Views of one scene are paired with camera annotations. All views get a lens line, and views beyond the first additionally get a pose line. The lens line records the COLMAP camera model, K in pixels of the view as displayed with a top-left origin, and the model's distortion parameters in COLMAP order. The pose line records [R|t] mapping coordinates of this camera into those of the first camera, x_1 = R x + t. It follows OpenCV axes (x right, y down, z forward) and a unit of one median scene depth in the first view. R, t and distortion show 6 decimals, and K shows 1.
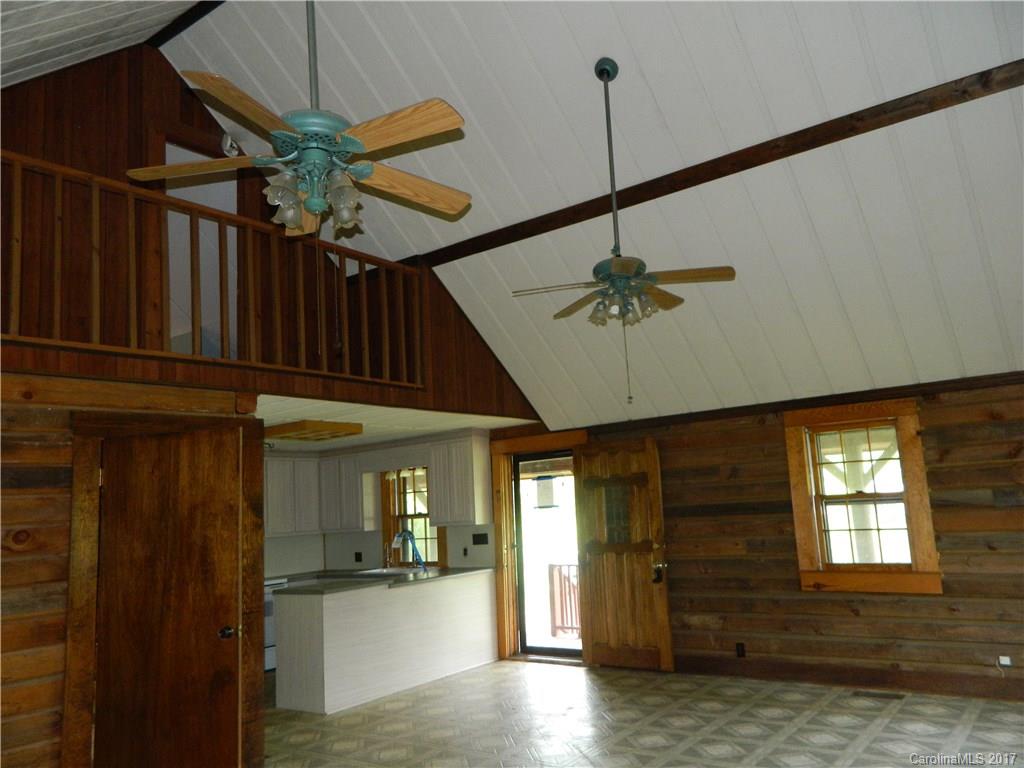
lens RADIAL K [[817.0, 0, 512.0], [0, 817.0, 384.0], [0, 0, 1]] dist [0.049441, -0.000669]
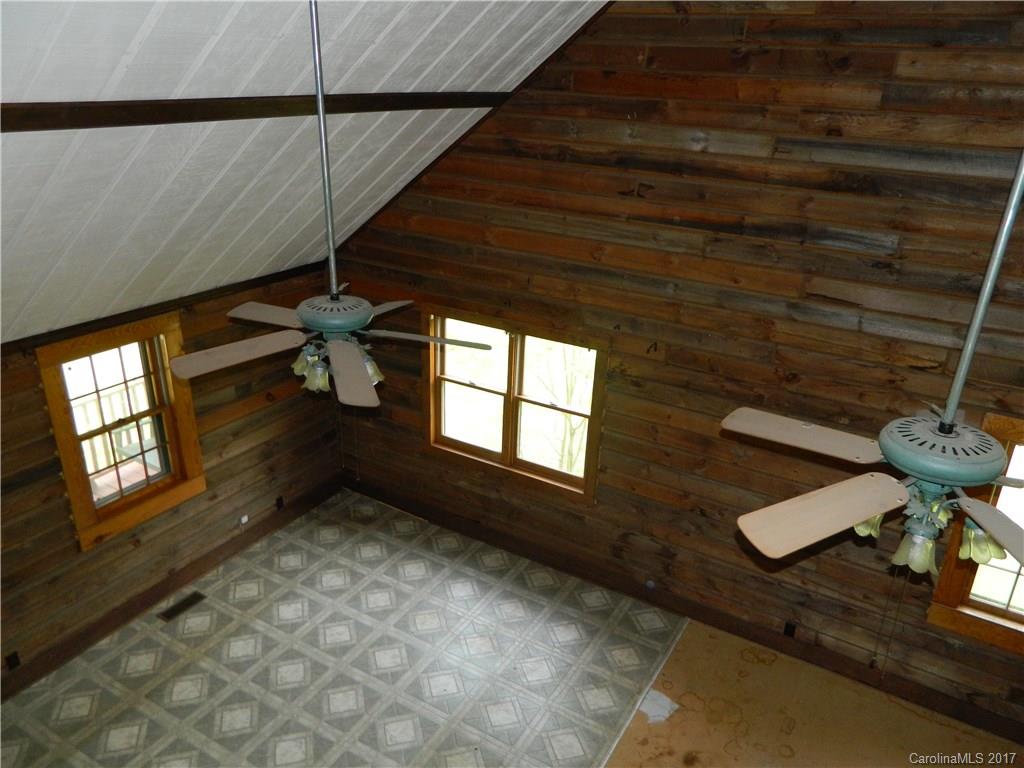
lens RADIAL K [[784.7, 0, 513.5], [0, 784.7, 381.1], [0, 0, 1]] dist [0.028468, -0.001796]
pose [[-0.128511, -0.325521, 0.936761, -0.423623], [-0.177426, 0.936900, 0.301228, -0.245751], [-0.975707, -0.127495, -0.178158, 0.773472]]
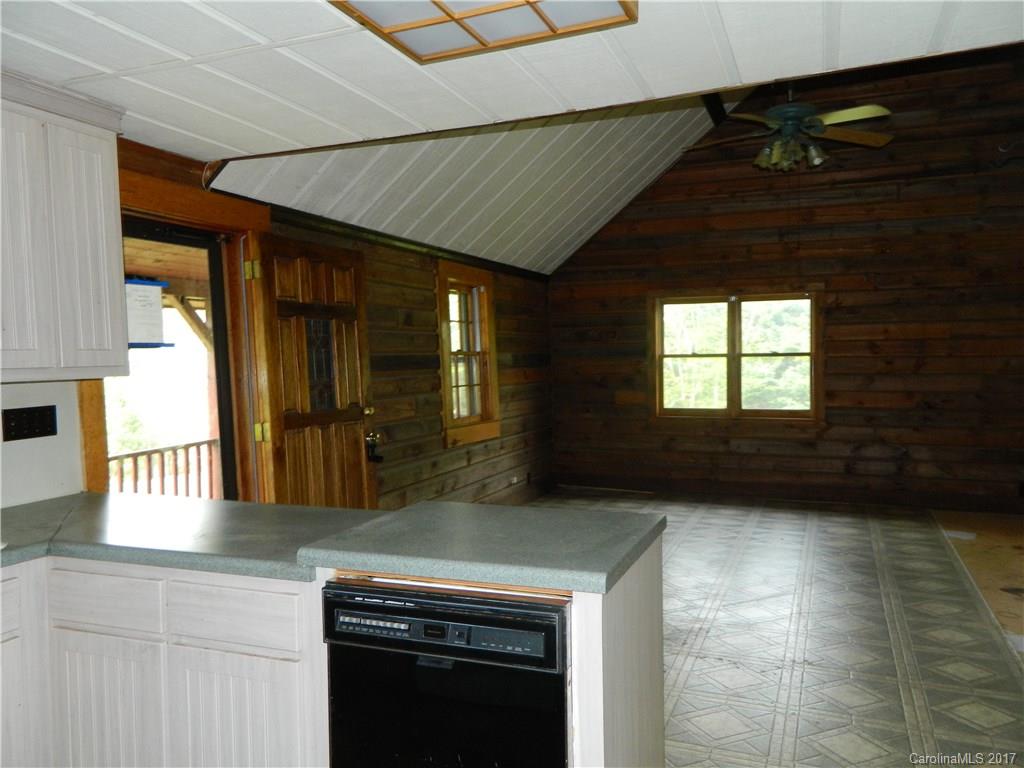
lens RADIAL K [[784.7, 0, 513.5], [0, 784.7, 381.1], [0, 0, 1]] dist [0.028468, -0.001796]
pose [[-0.265633, 0.029061, 0.963636, -0.571081], [-0.120913, 0.990649, -0.063206, 0.232000], [-0.956462, -0.133306, -0.259635, 1.229990]]
